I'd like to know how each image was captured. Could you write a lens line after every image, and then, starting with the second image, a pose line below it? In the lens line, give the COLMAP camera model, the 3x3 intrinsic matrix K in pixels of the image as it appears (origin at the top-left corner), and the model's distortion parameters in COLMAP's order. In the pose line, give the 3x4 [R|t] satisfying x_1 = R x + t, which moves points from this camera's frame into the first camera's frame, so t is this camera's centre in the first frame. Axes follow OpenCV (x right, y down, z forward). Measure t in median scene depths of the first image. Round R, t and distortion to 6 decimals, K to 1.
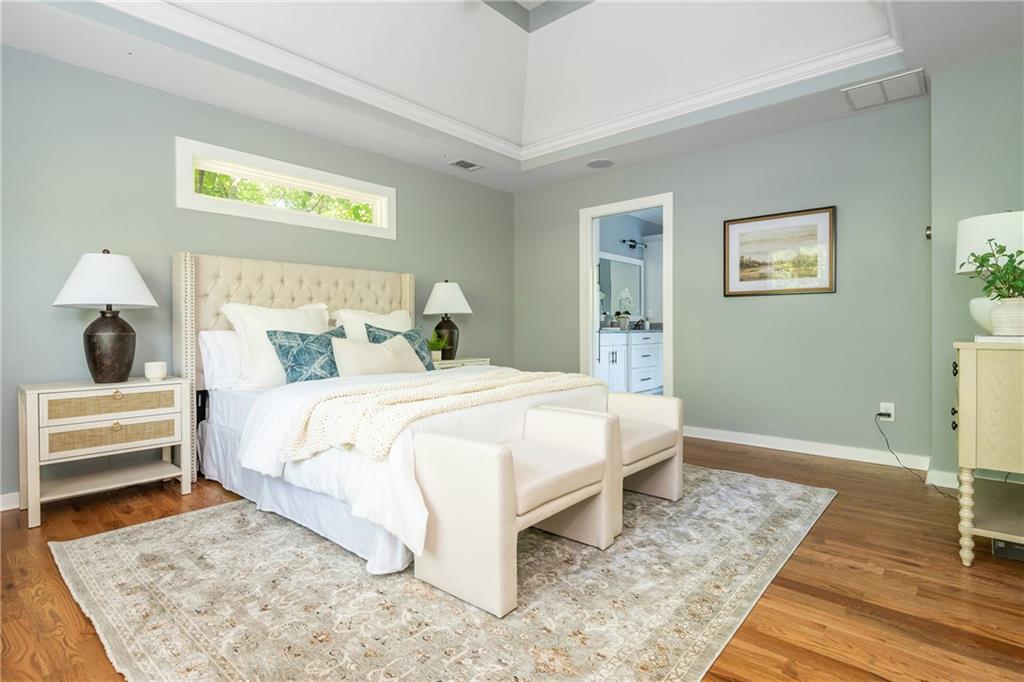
lens RADIAL K [[509.8, 0, 512.0], [0, 509.8, 341.0], [0, 0, 1]] dist [-0.000349, -0.000028]
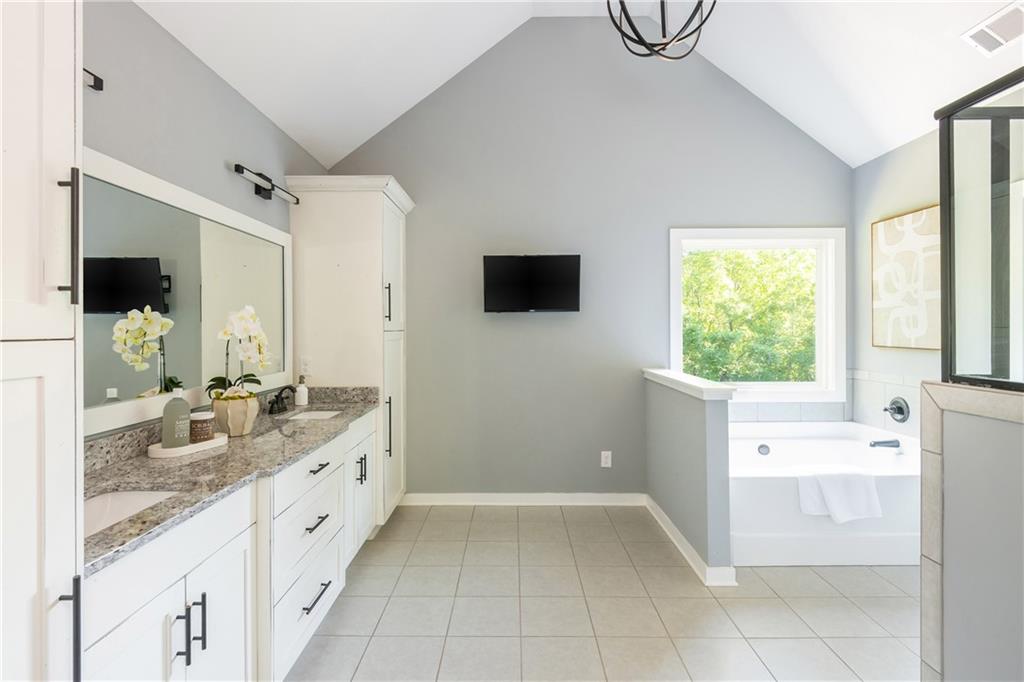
lens RADIAL K [[509.8, 0, 512.0], [0, 509.8, 341.0], [0, 0, 1]] dist [-0.000349, -0.000028]
pose [[0.753783, -0.002558, 0.657119, 0.127590], [0.004090, 0.999991, -0.000798, -0.074244], [-0.657111, 0.003289, 0.753786, 0.596569]]
